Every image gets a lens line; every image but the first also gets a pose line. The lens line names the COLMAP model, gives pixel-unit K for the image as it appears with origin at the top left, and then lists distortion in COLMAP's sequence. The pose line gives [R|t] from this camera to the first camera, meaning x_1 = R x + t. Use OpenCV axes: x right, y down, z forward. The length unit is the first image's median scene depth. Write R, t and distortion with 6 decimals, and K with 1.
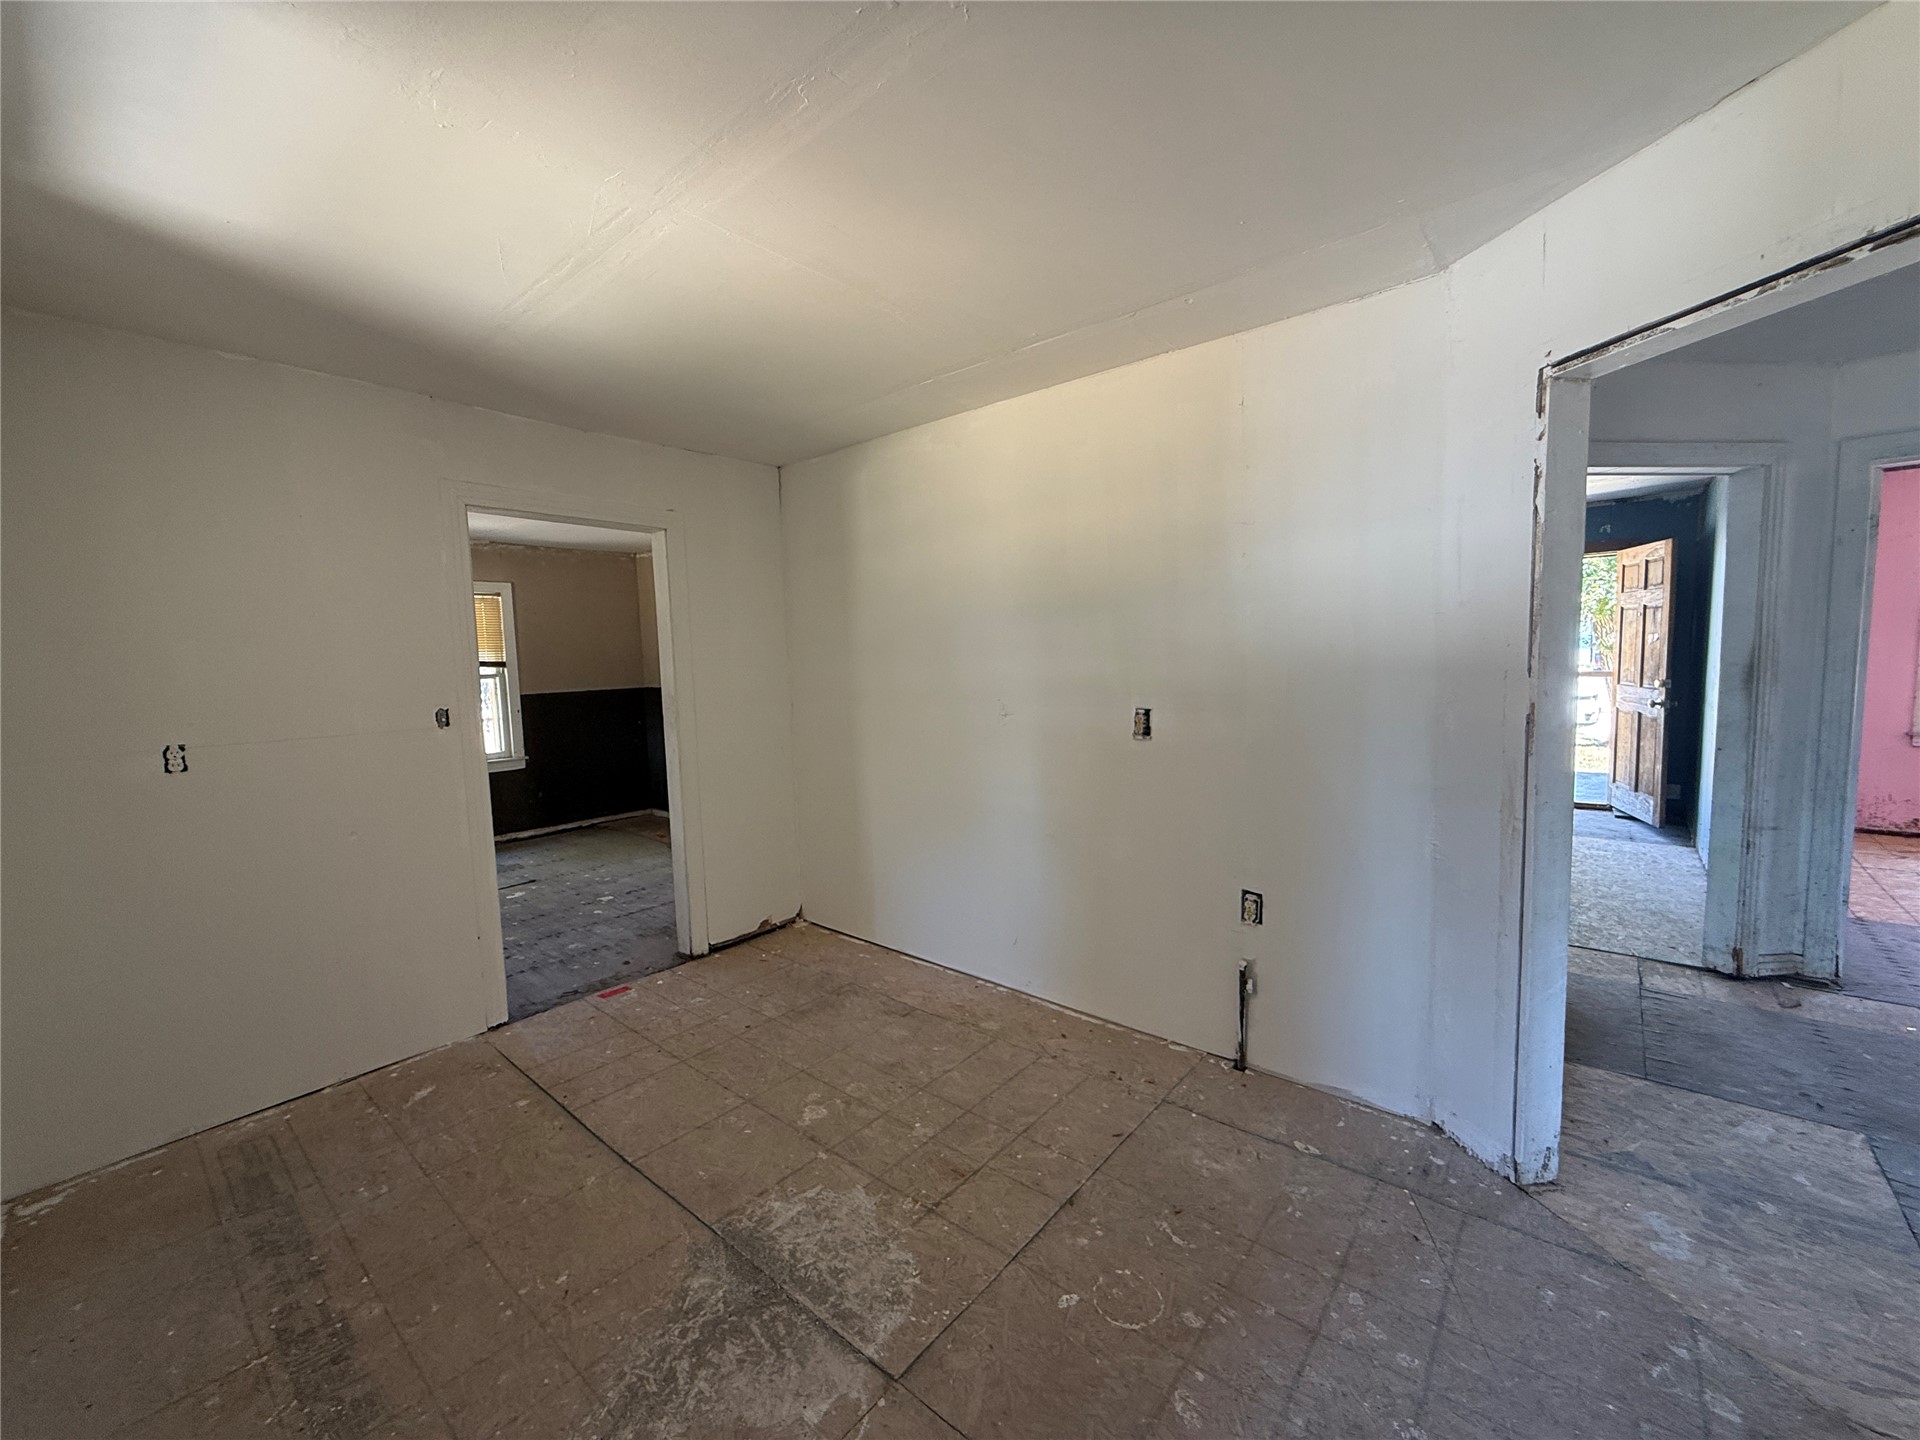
lens RADIAL K [[767.7, 0, 956.7], [0, 767.7, 721.0], [0, 0, 1]] dist [-0.000227, 0.000725]
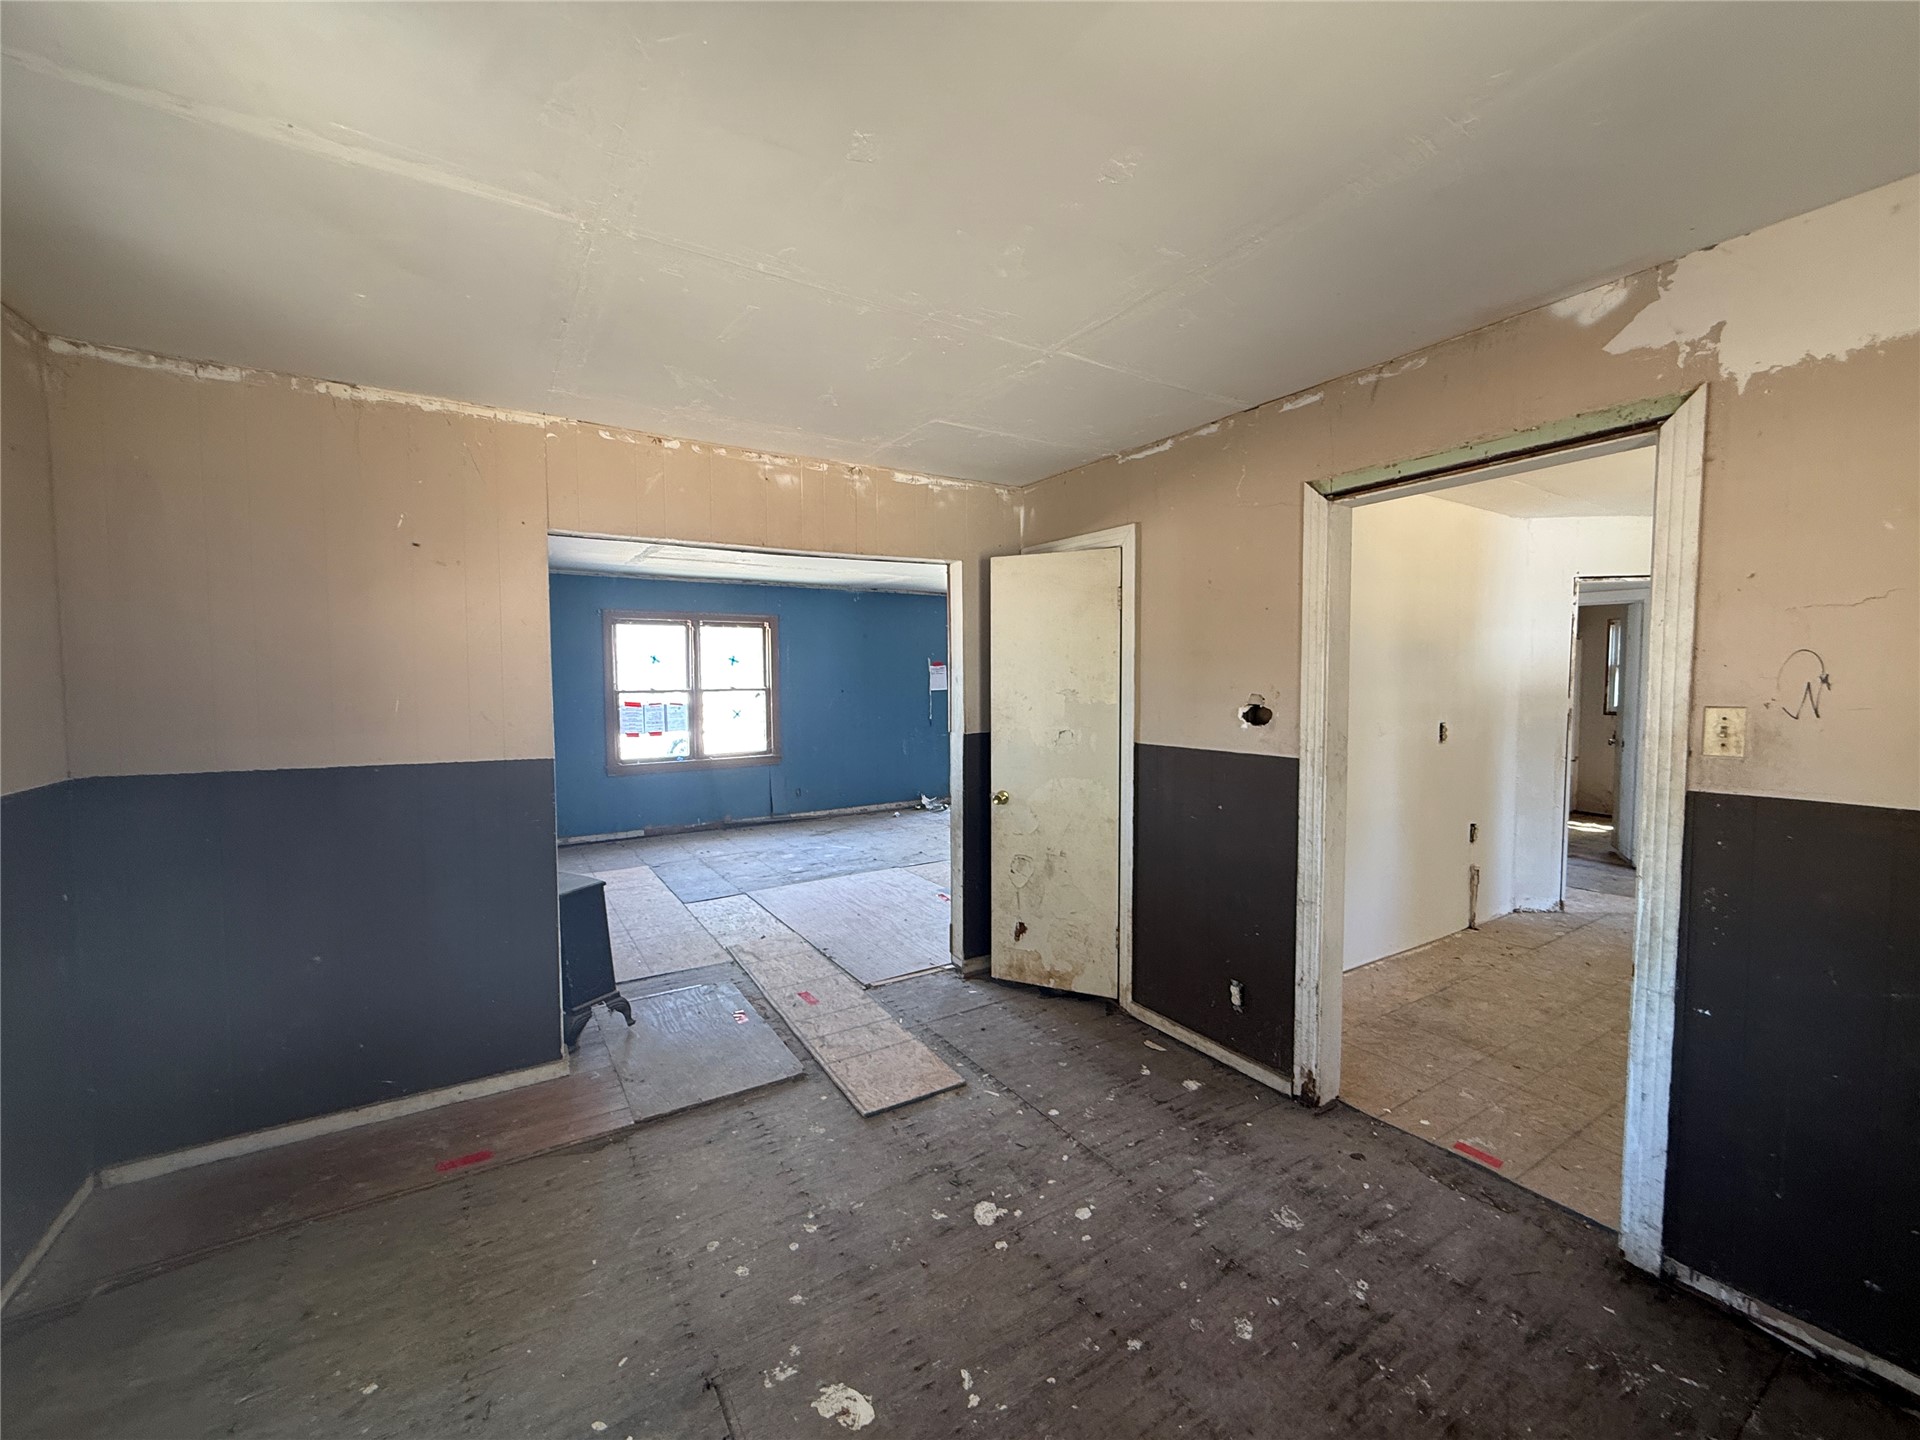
lens RADIAL K [[767.7, 0, 956.7], [0, 767.7, 721.0], [0, 0, 1]] dist [-0.000227, 0.000725]
pose [[0.297335, -0.026024, 0.954419, -1.969264], [0.080000, 0.996792, 0.002256, -0.131652], [-0.951416, 0.075682, 0.298463, 1.914170]]
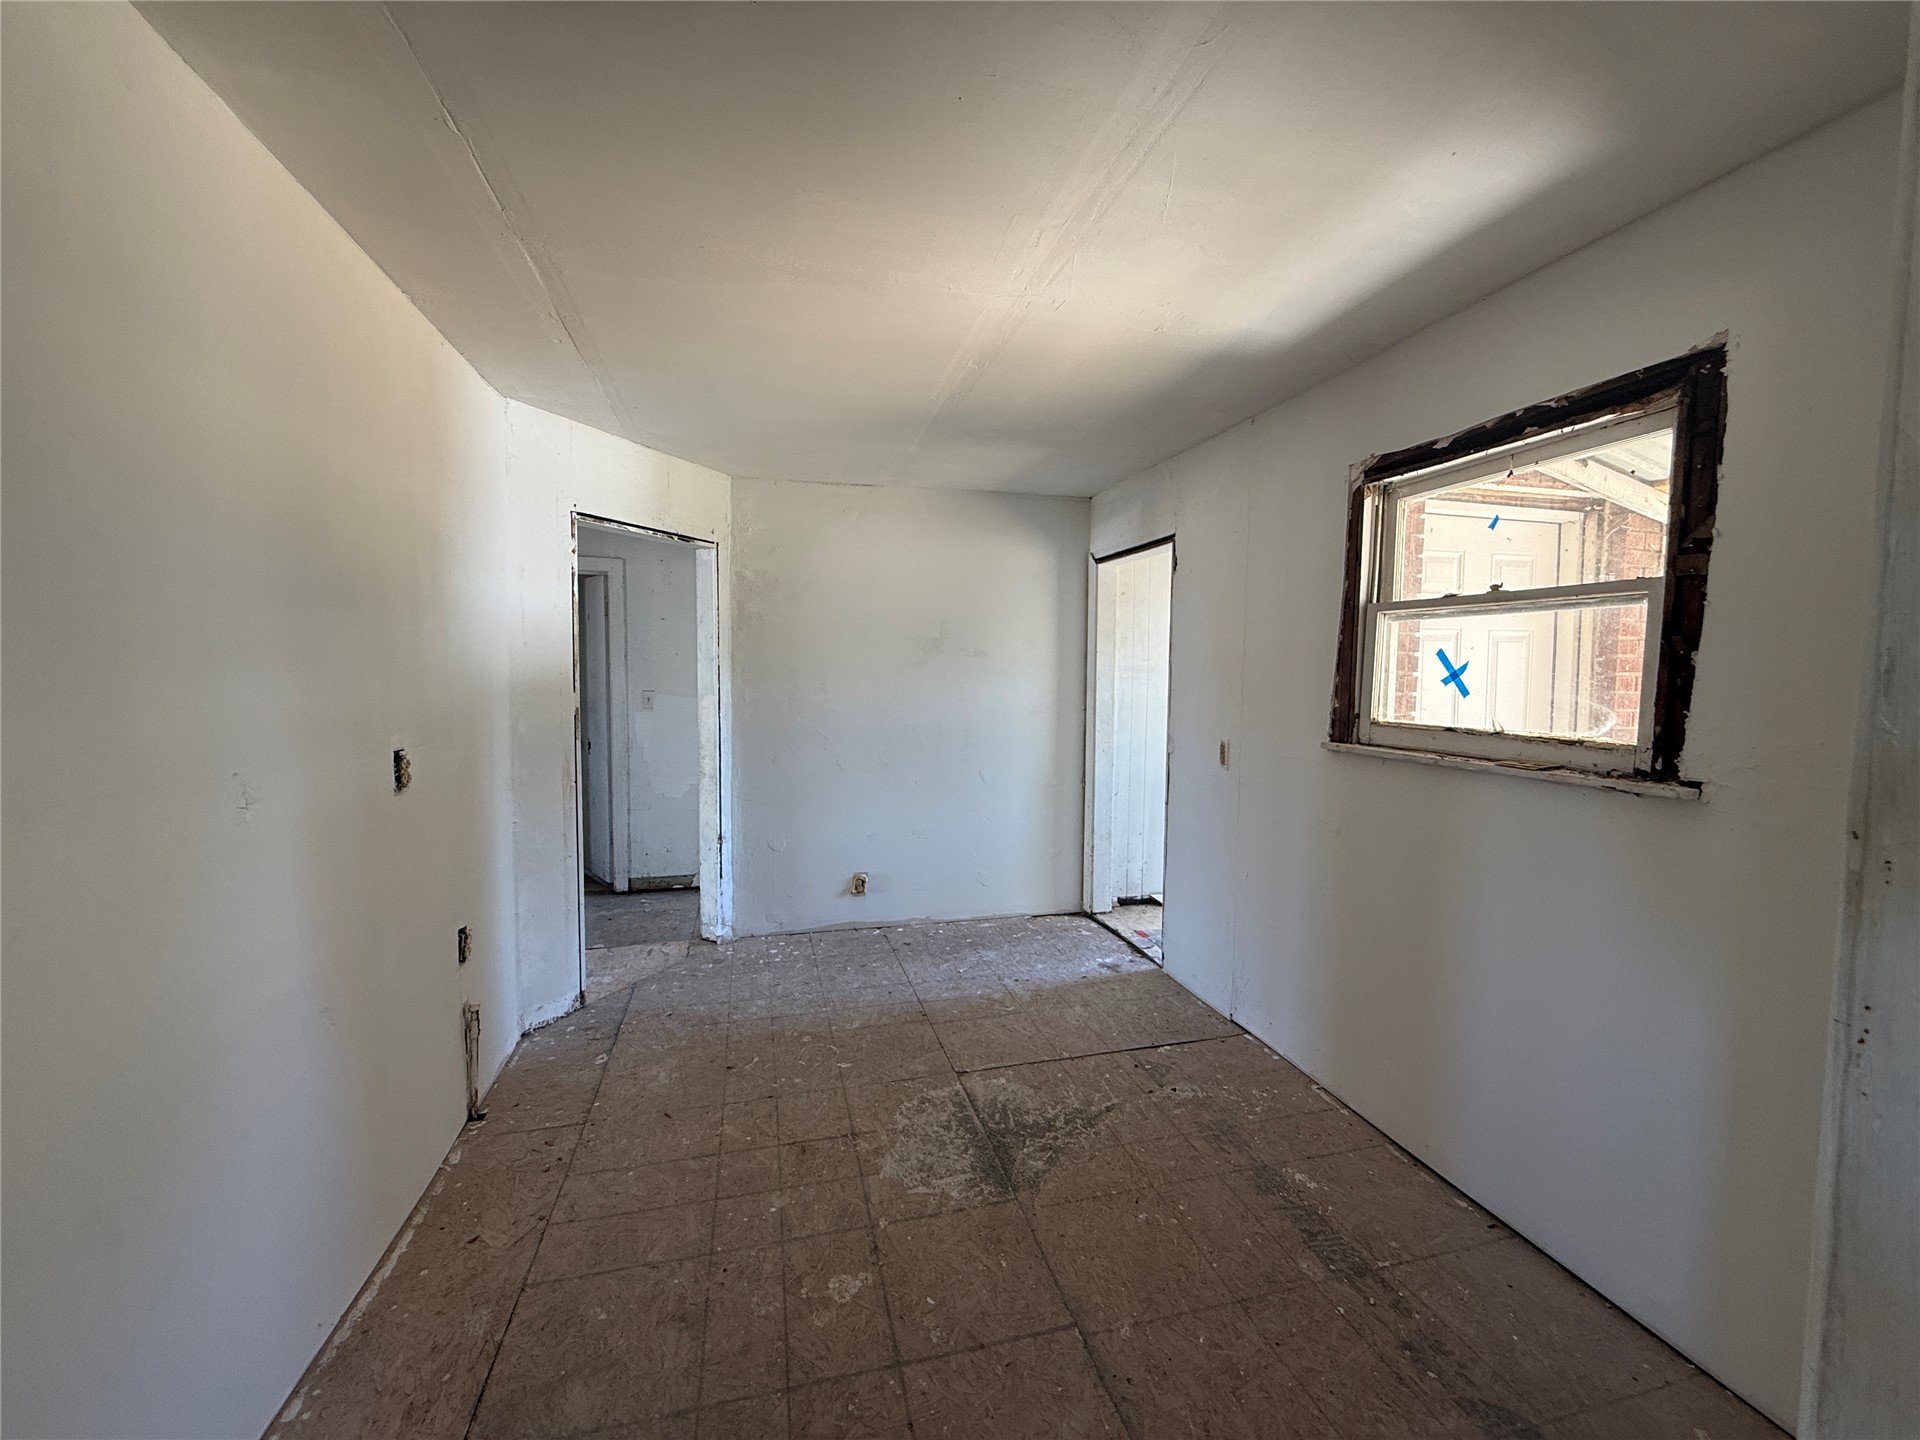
lens RADIAL K [[767.7, 0, 956.7], [0, 767.7, 721.0], [0, 0, 1]] dist [-0.000227, 0.000725]
pose [[-0.816101, -0.013292, 0.577756, -0.792170], [0.066880, 0.990846, 0.117266, -0.121148], [-0.574026, 0.134341, -0.807742, 1.672278]]
